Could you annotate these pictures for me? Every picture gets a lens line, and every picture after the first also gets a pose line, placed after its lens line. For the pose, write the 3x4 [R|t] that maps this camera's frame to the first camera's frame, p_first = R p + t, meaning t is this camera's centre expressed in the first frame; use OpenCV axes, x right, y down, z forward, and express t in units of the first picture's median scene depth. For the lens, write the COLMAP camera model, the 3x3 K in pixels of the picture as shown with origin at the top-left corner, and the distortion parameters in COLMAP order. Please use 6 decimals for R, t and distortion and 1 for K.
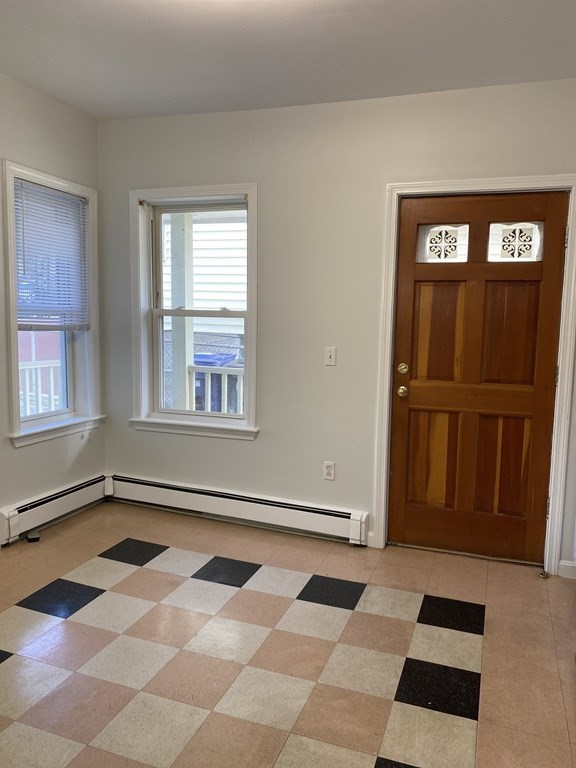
lens RADIAL K [[582.8, 0, 288.0], [0, 582.8, 384.0], [0, 0, 1]] dist [0.052884, -0.063843]
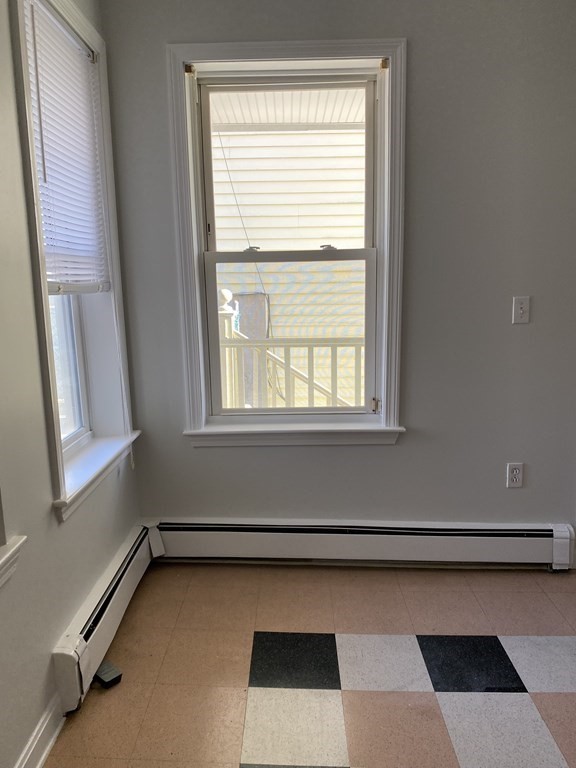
lens RADIAL K [[582.8, 0, 288.0], [0, 582.8, 384.0], [0, 0, 1]] dist [0.052884, -0.063843]
pose [[0.940081, -0.095153, 0.327404, -0.409876], [0.070577, 0.993778, 0.086169, -0.041392], [-0.333566, -0.057898, 0.940947, 0.427237]]
